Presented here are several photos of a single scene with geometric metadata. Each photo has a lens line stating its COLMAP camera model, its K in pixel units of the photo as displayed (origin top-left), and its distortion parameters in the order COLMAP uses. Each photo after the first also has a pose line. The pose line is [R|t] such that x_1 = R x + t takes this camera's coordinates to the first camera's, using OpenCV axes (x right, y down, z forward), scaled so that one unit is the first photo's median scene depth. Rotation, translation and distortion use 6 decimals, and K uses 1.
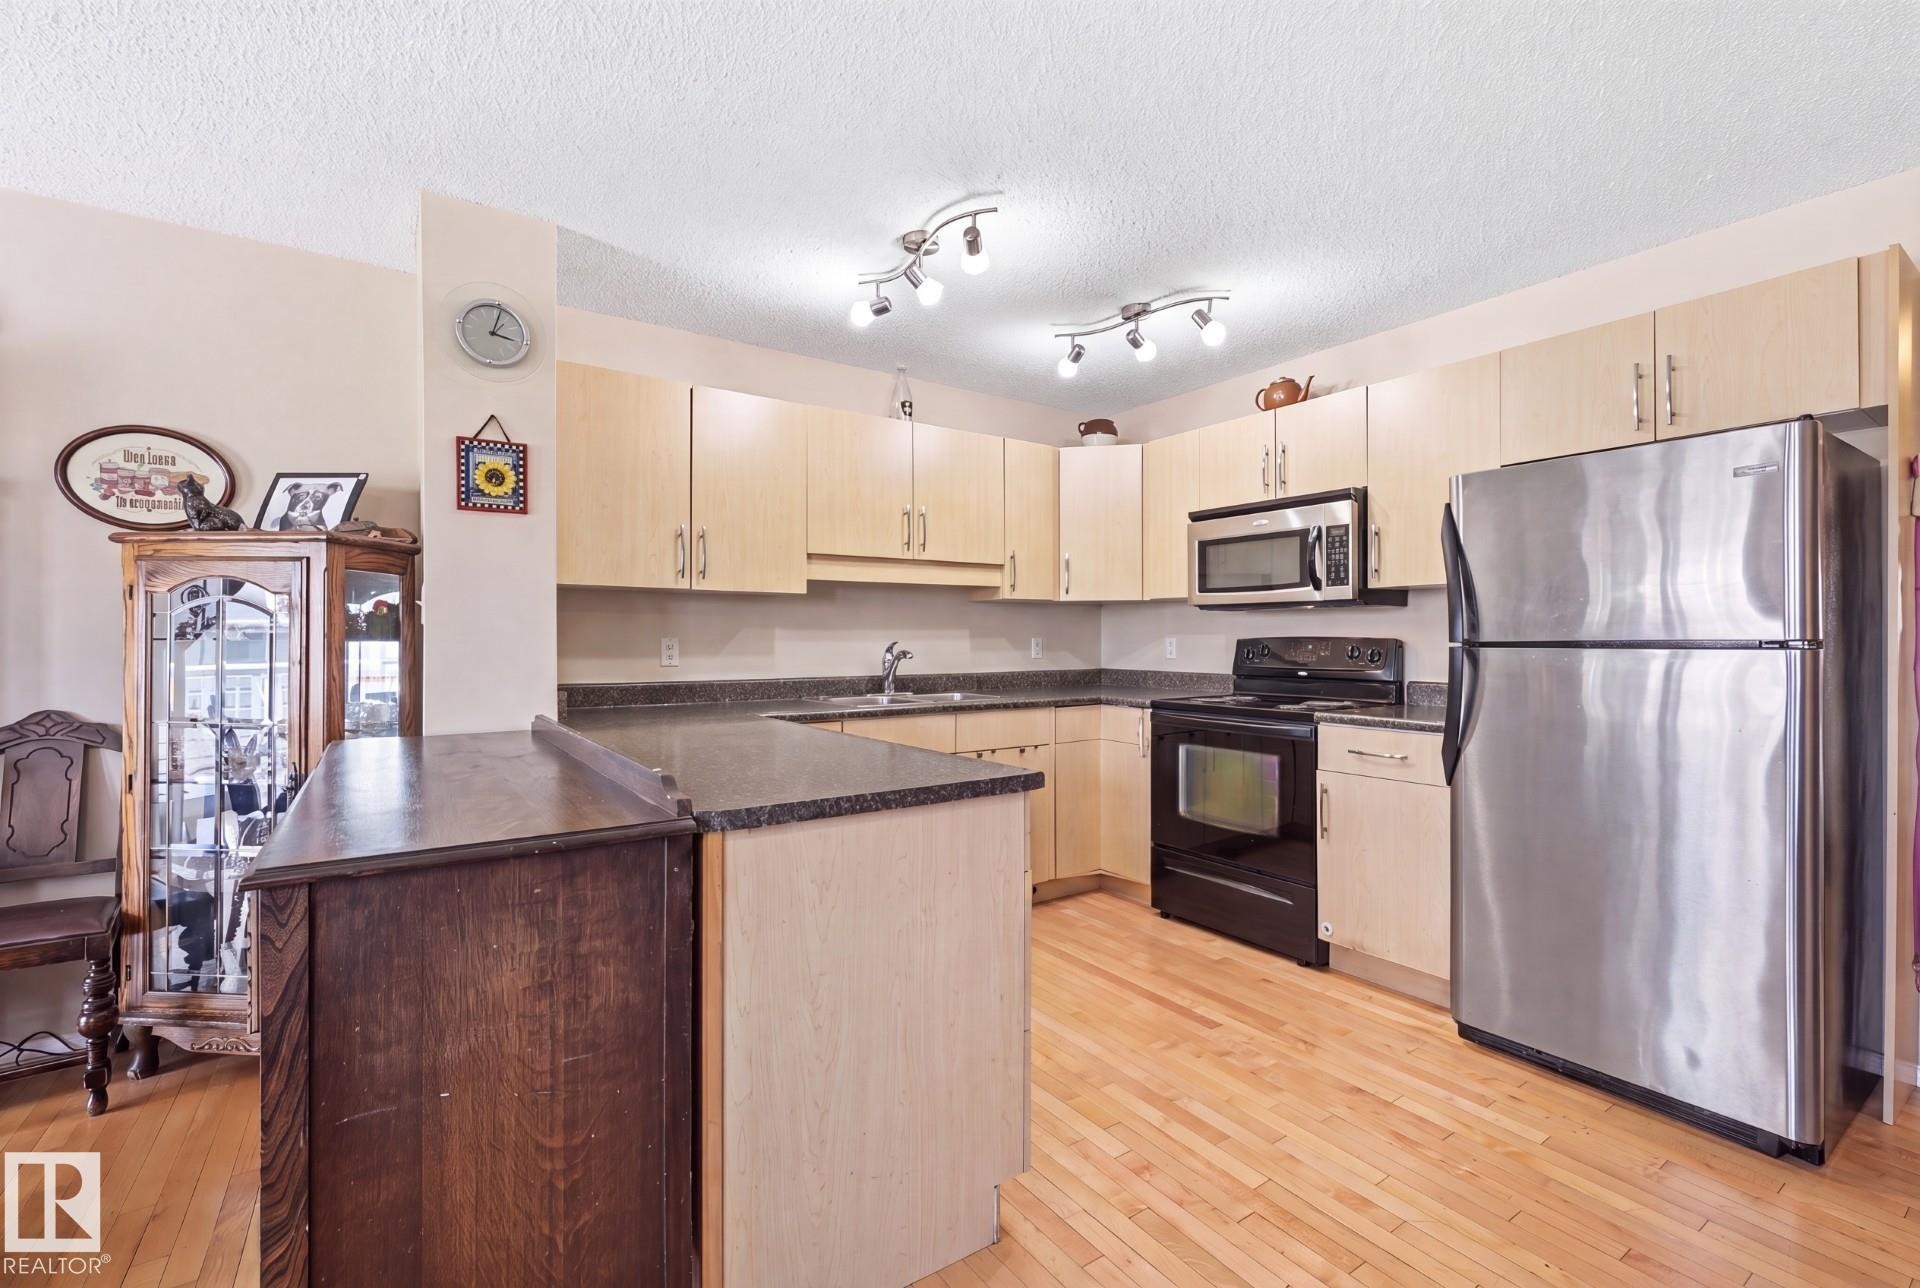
lens RADIAL K [[820.4, 0, 961.1], [0, 820.4, 640.0], [0, 0, 1]] dist [0.001862, 0.000889]
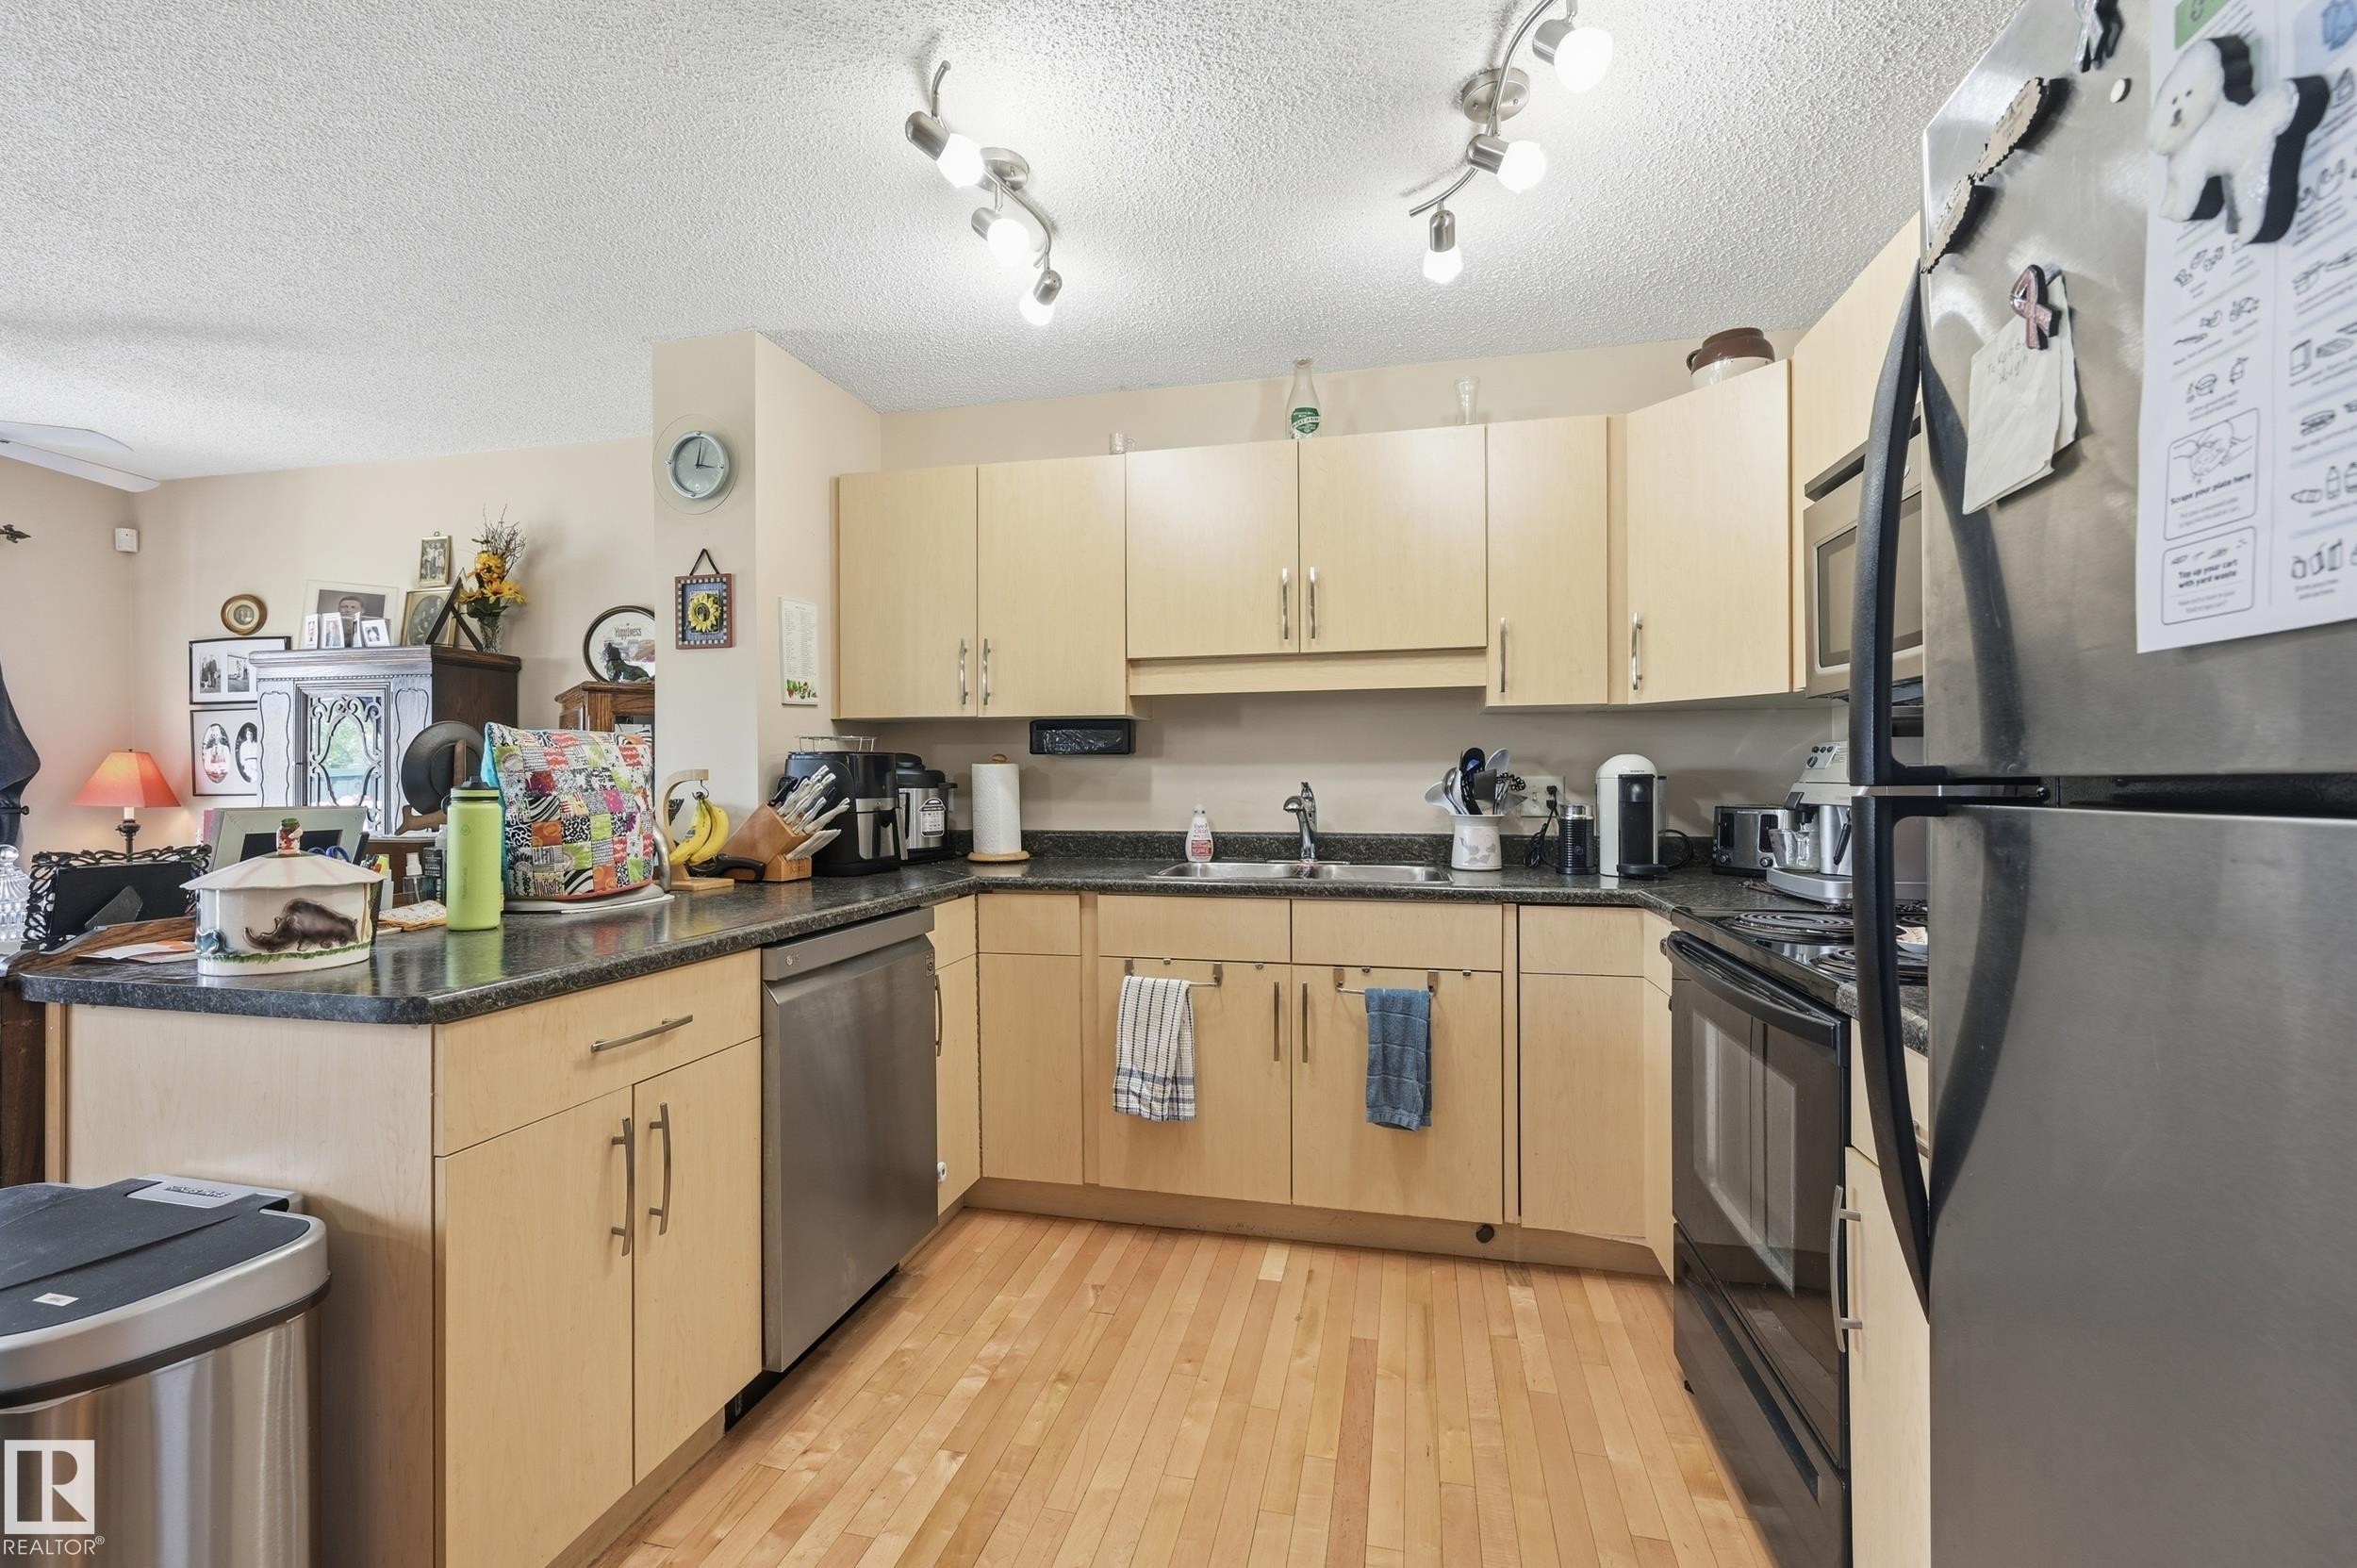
lens RADIAL K [[1007.2, 0, 1179.9], [0, 1007.2, 776.5], [0, 0, 1]] dist [0.001862, 0.000889]
pose [[0.672033, -0.002800, -0.740516, 0.661265], [0.000059, 0.999993, -0.003728, 0.001036], [0.740521, 0.002462, 0.672029, 0.581799]]
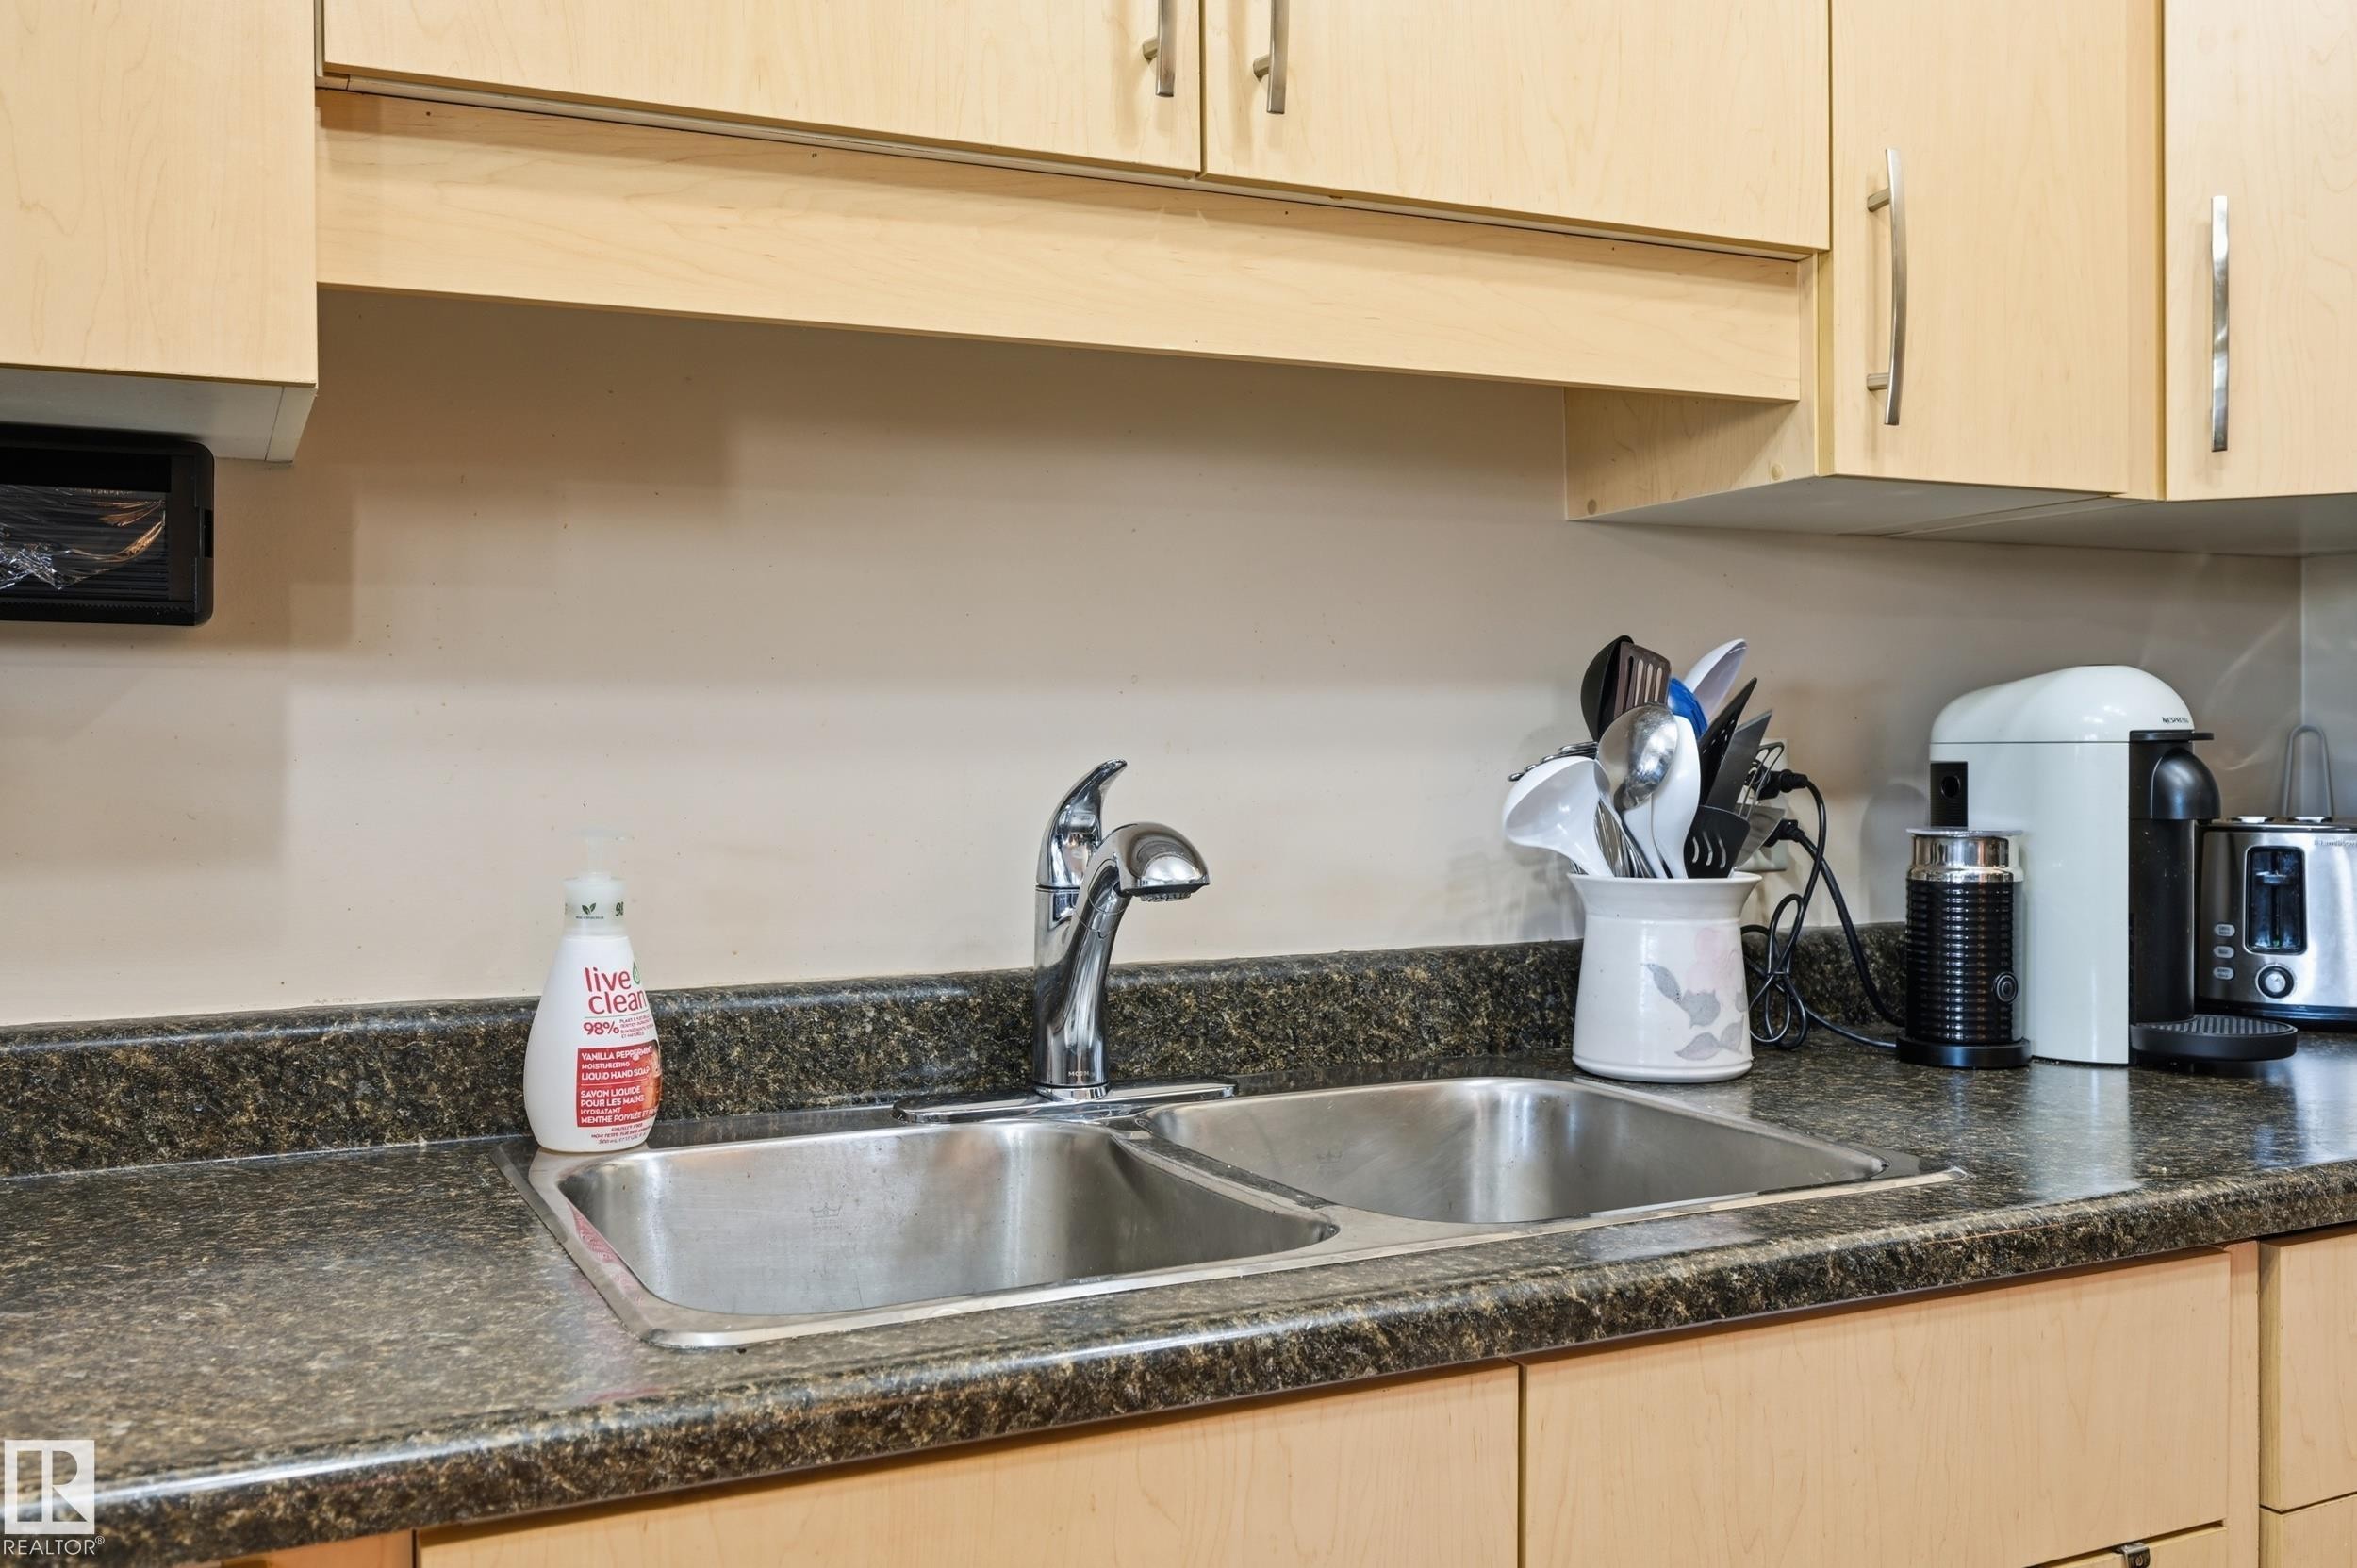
lens RADIAL K [[2112.1, 0, 1182.0], [0, 2112.1, 790.4], [0, 0, 1]] dist [-0.003269, -0.004112]
pose [[0.987084, -0.002580, -0.160180, -0.005541], [0.005248, 0.999854, 0.016235, 0.002027], [0.160115, -0.016866, 0.986954, 0.922901]]
